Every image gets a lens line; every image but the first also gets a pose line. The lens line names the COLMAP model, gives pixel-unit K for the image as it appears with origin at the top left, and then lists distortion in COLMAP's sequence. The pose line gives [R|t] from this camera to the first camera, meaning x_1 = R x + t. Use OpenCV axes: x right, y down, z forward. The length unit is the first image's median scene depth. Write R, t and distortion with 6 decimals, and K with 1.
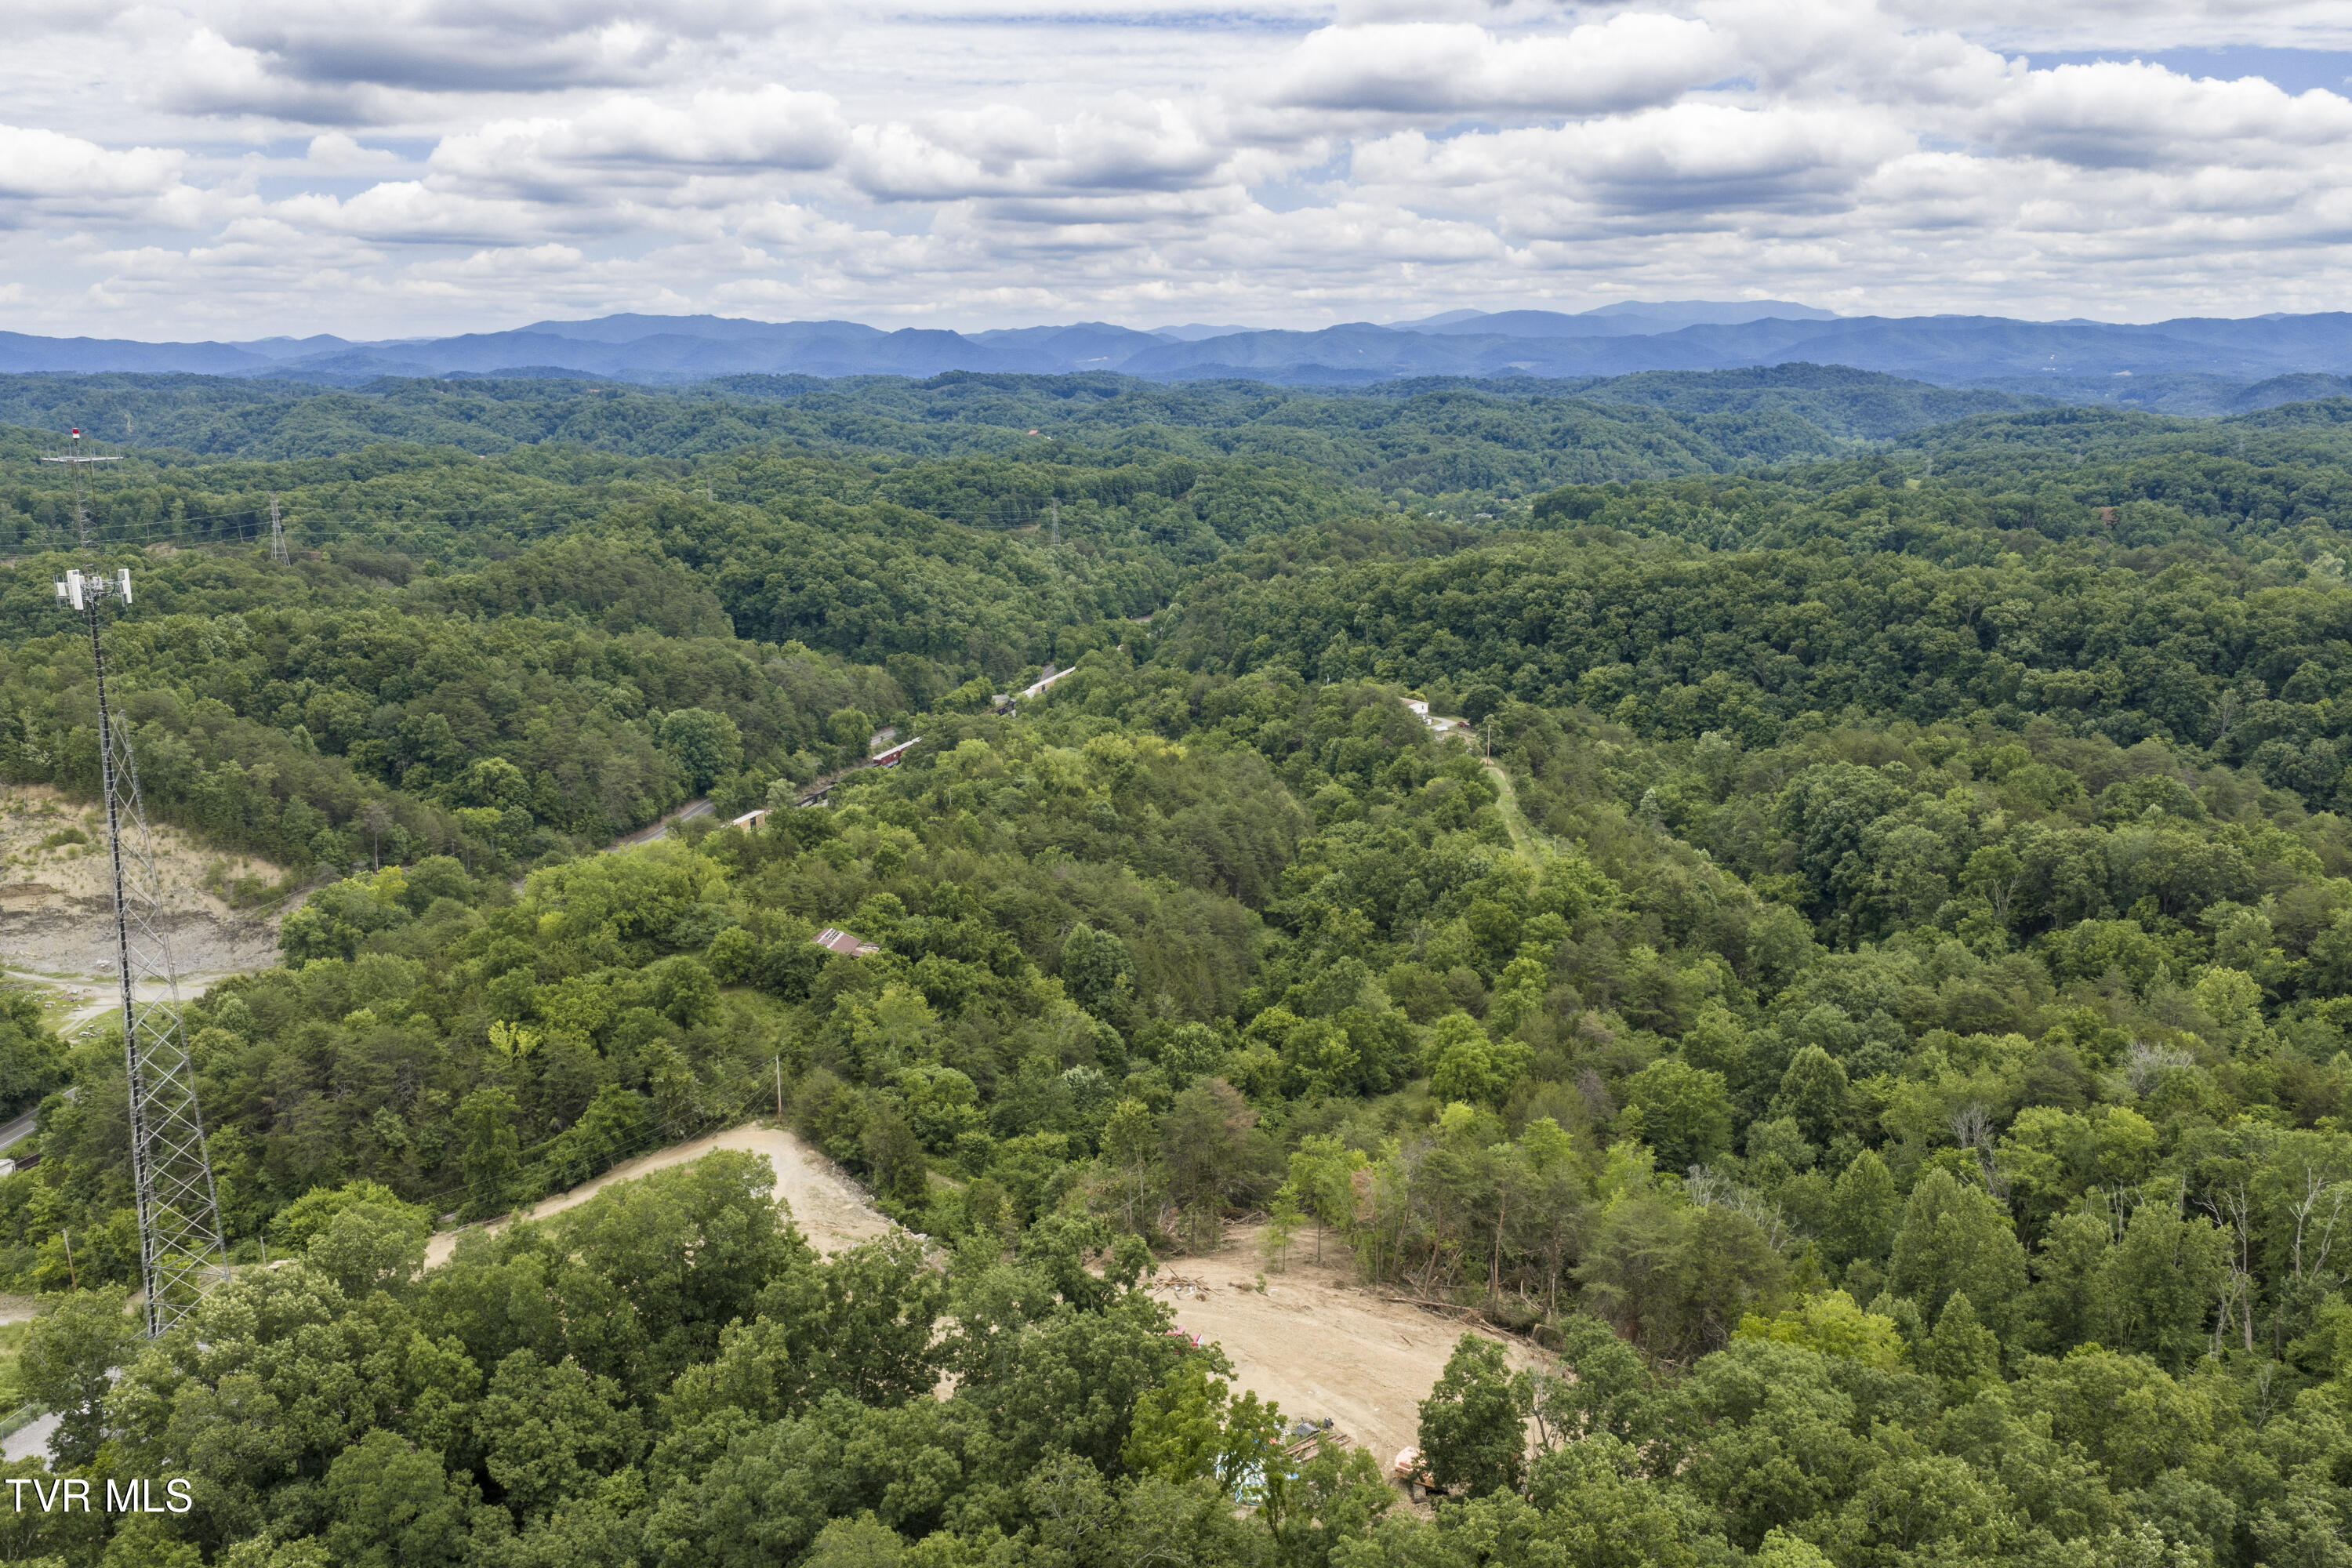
lens RADIAL K [[1946.0, 0, 1189.4], [0, 1946.0, 796.2], [0, 0, 1]] dist [0.015624, -0.022466]
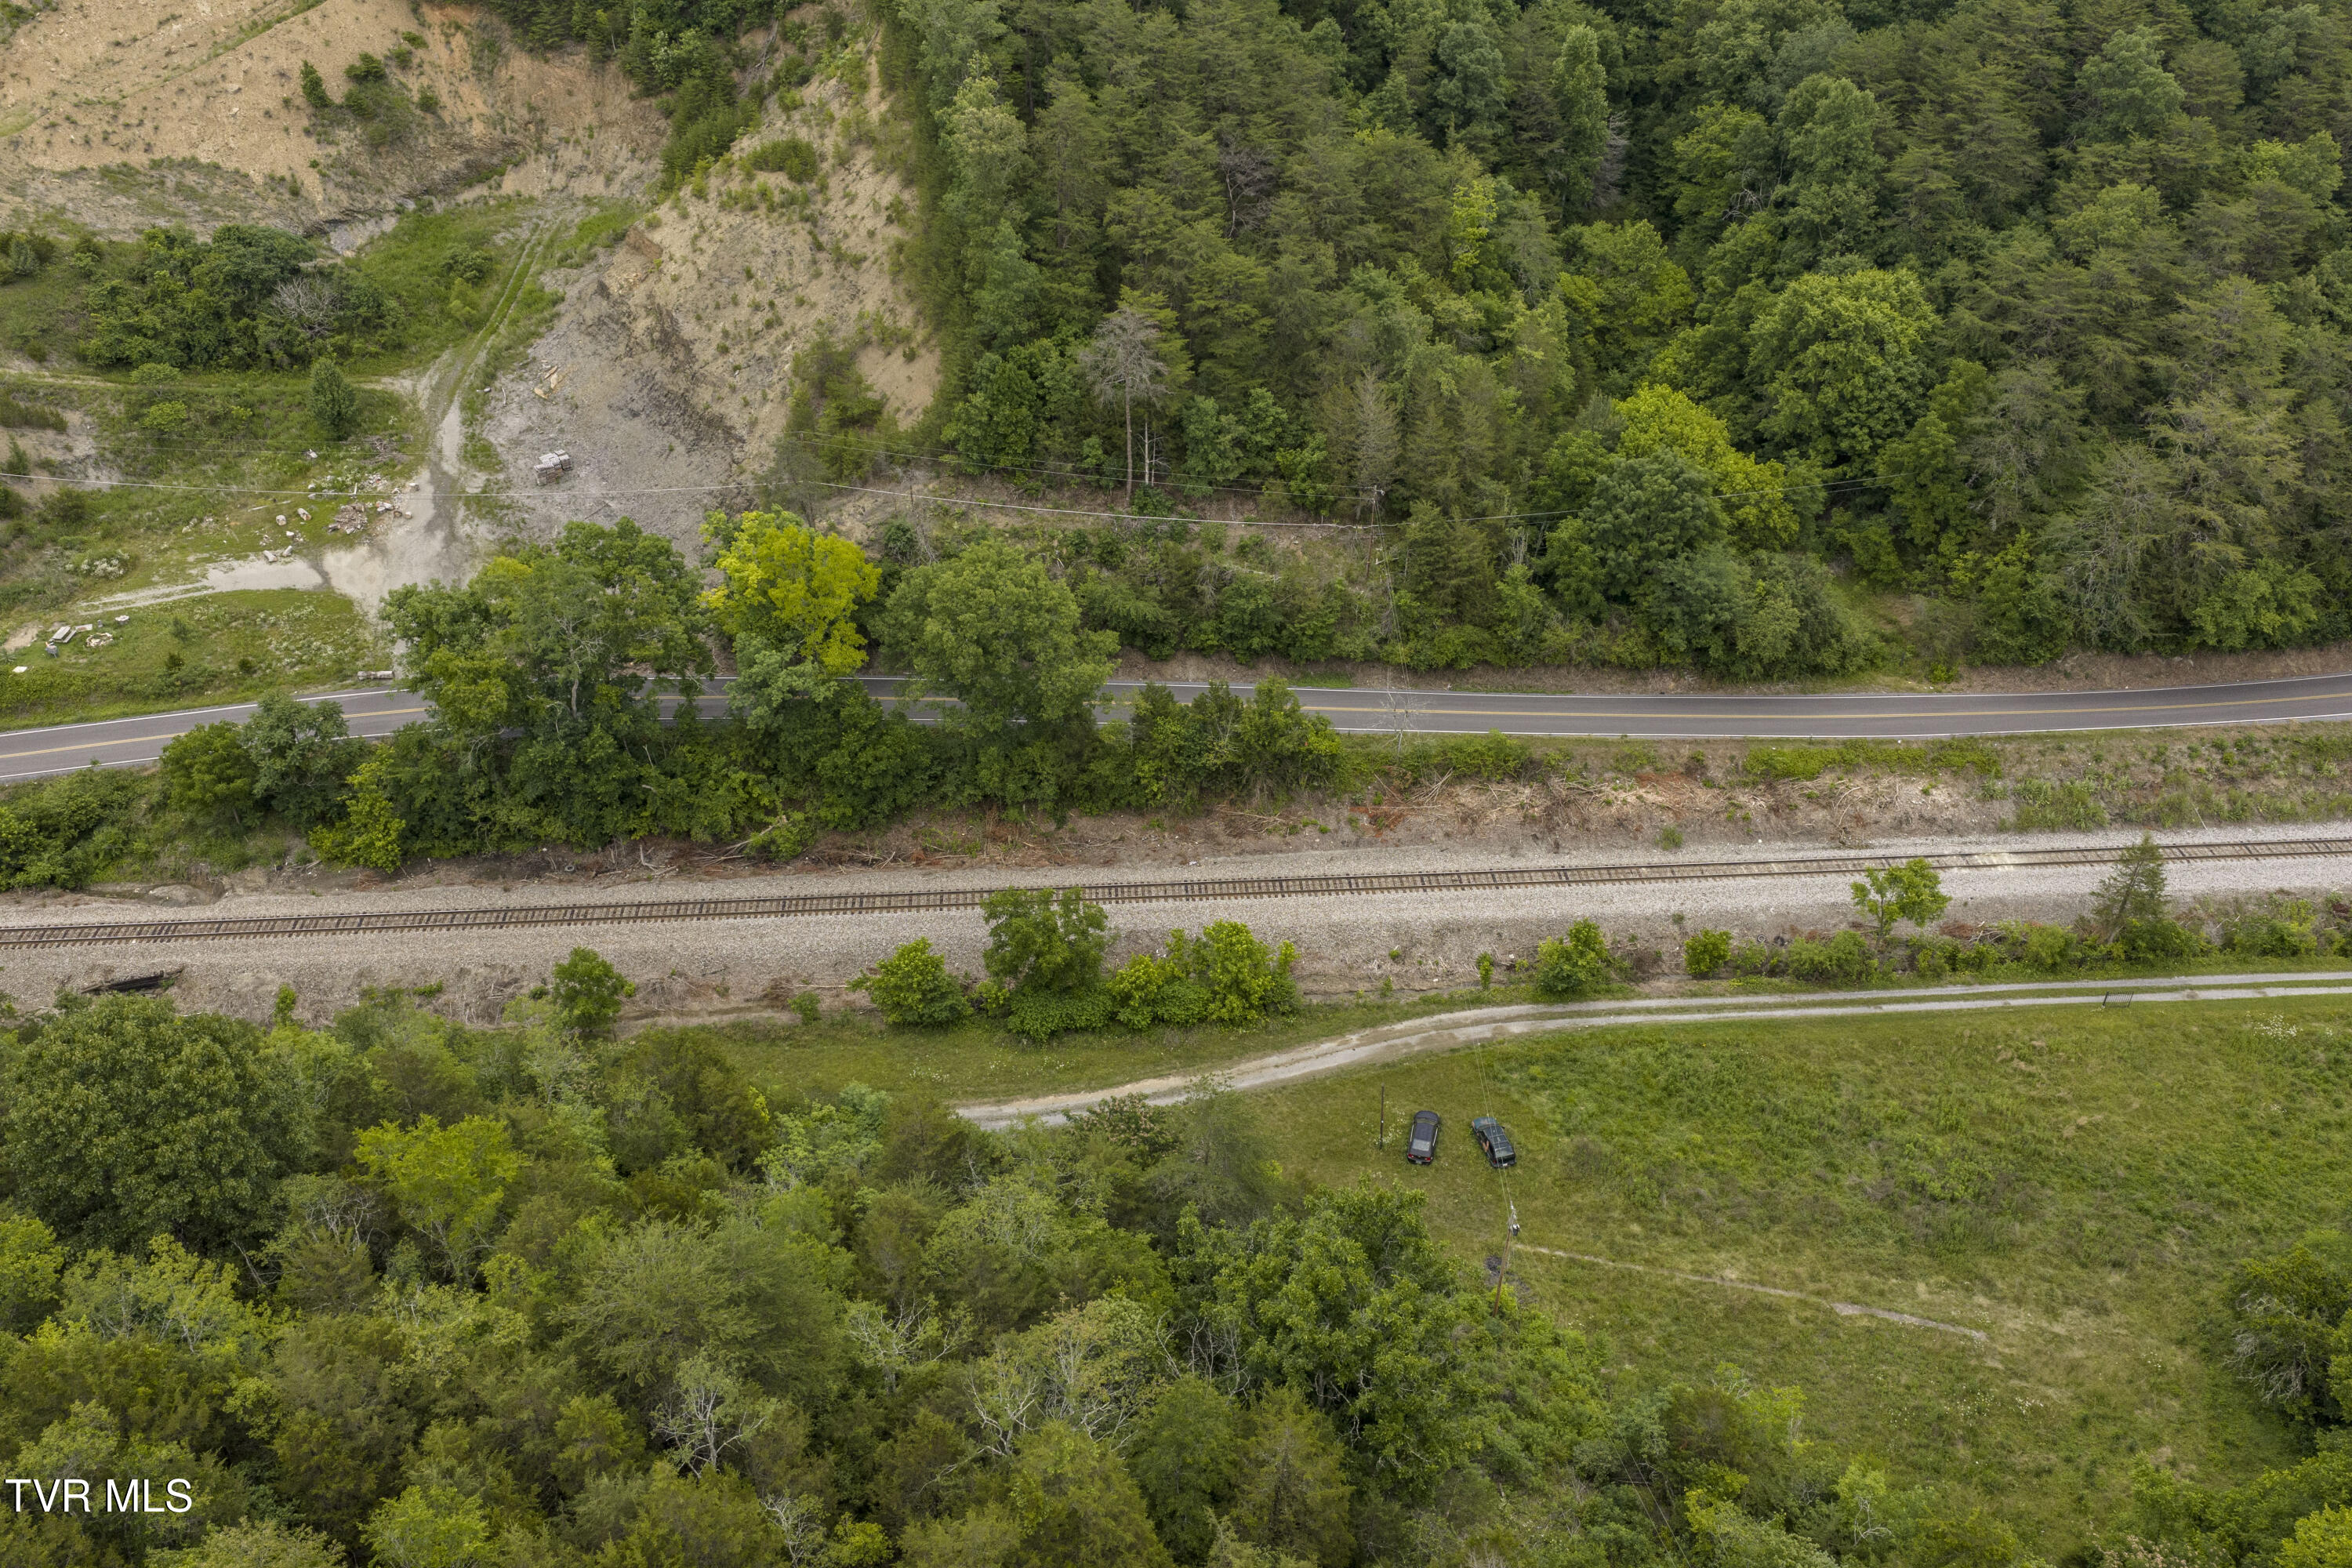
lens RADIAL K [[1946.0, 0, 1181.0], [0, 1946.0, 790.9], [0, 0, 1]] dist [0.015624, -0.022466]
pose [[0.304832, 0.546798, -0.779801, -0.070330], [-0.200690, 0.837263, 0.508639, -0.070943], [0.931021, 0.001449, 0.364962, 0.611143]]
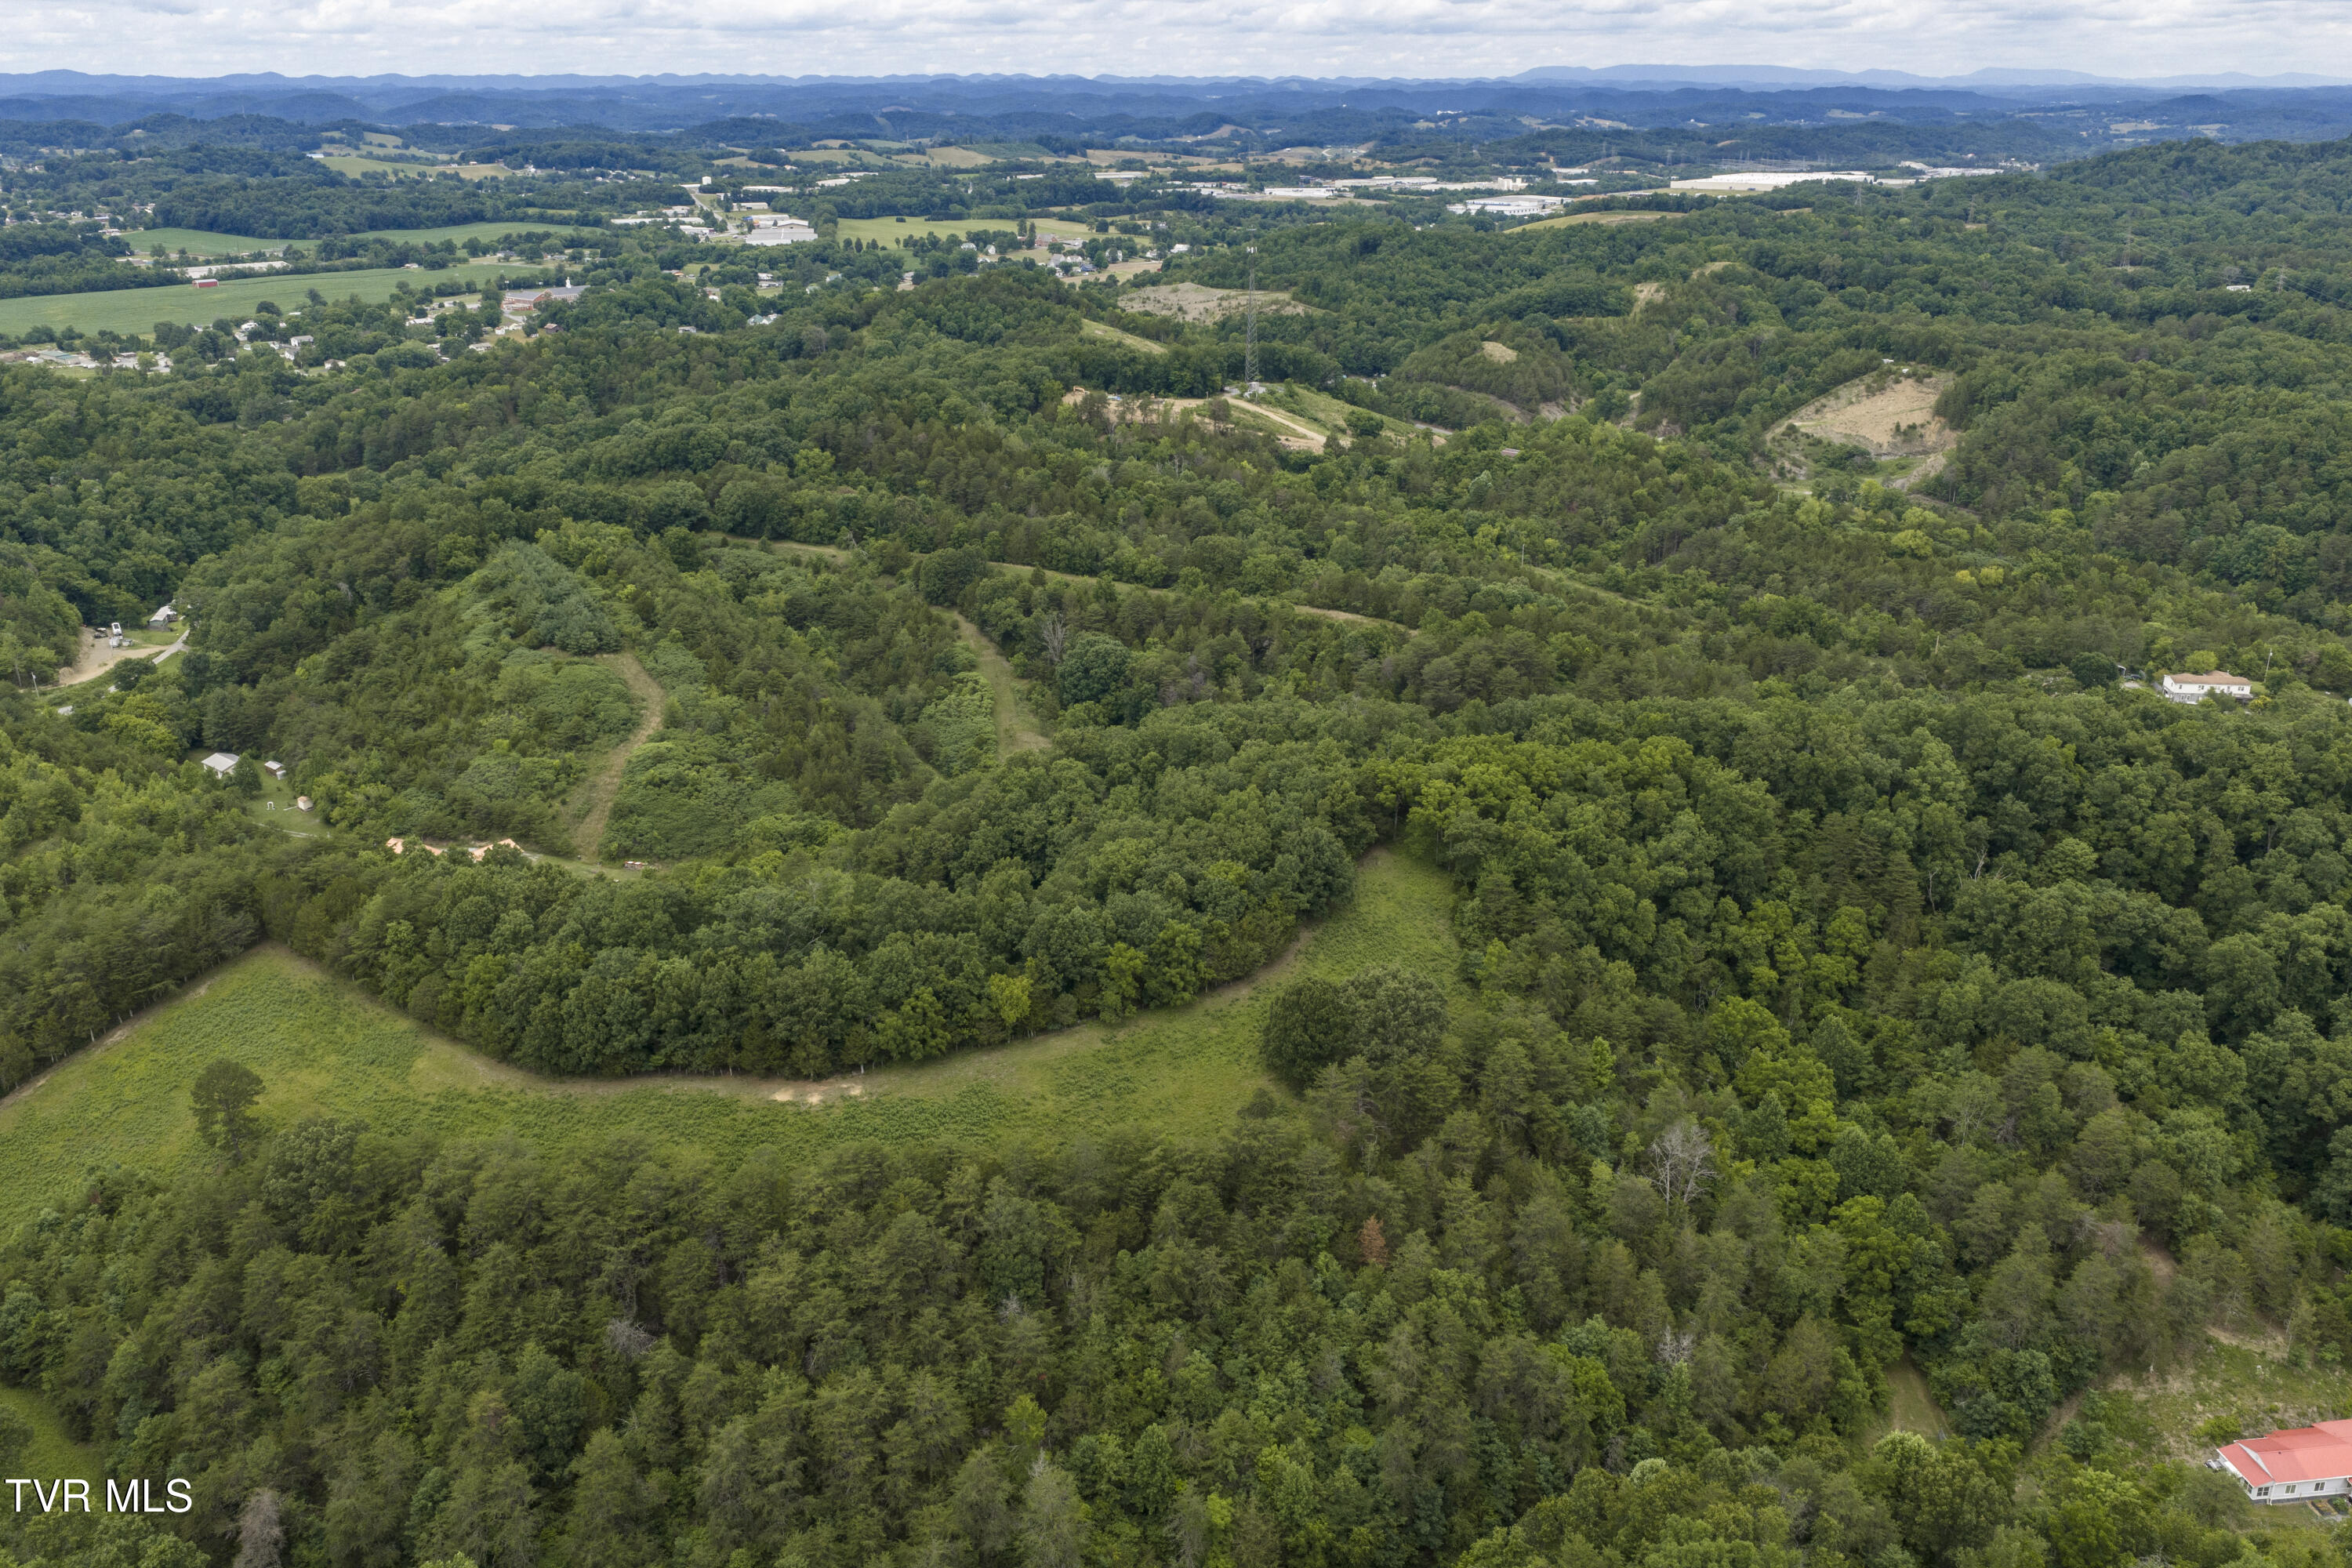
lens RADIAL K [[1946.0, 0, 1185.5], [0, 1946.0, 779.4], [0, 0, 1]] dist [0.015624, -0.022466]
pose [[-0.658159, 0.257922, -0.707321, 1.007746], [-0.155185, 0.872839, 0.462676, -0.333830], [0.736712, 0.414280, -0.534441, 1.093003]]
